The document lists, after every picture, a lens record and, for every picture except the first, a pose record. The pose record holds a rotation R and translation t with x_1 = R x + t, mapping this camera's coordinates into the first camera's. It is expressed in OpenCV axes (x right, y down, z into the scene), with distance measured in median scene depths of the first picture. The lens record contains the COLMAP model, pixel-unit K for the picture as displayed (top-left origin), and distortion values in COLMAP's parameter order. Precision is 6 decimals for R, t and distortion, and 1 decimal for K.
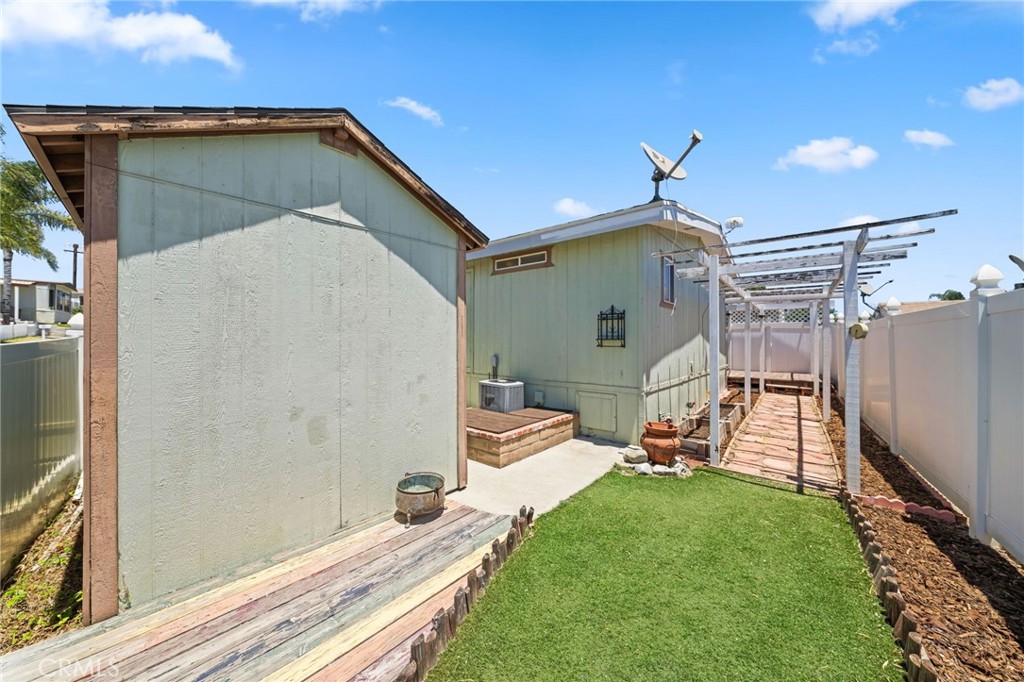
lens RADIAL K [[348.2, 0, 509.5], [0, 348.2, 335.4], [0, 0, 1]] dist [-0.000778, -0.000191]
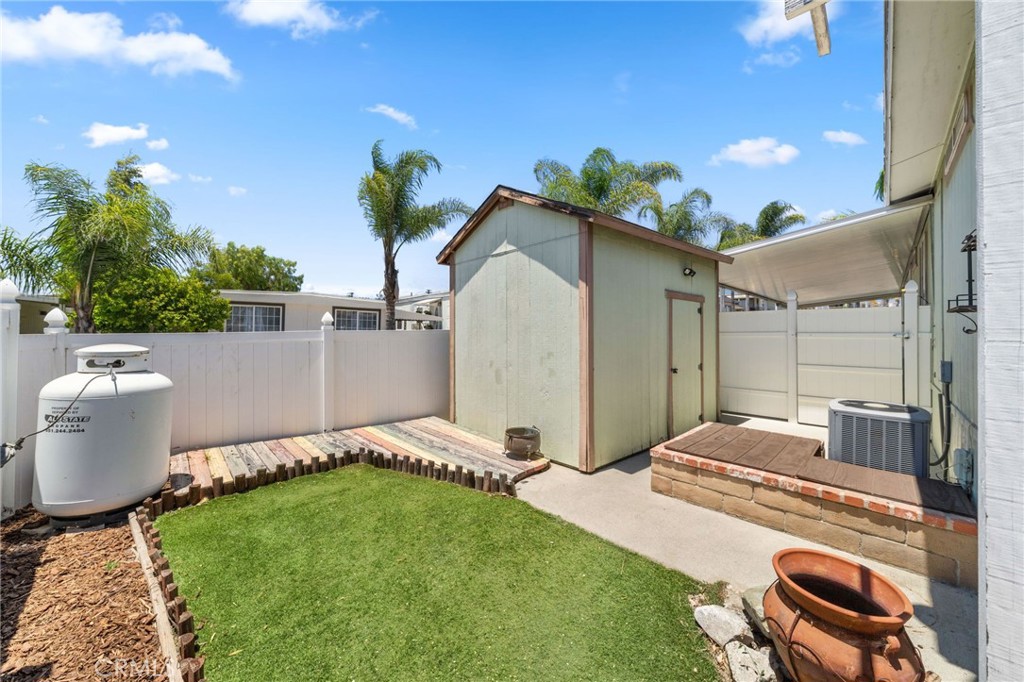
lens RADIAL K [[348.2, 0, 509.5], [0, 348.2, 335.4], [0, 0, 1]] dist [-0.000778, -0.000191]
pose [[-0.056029, -0.005982, -0.998411, 1.000725], [-0.007276, 0.999958, -0.005583, 0.066590], [0.998403, 0.006952, -0.056070, 0.972273]]
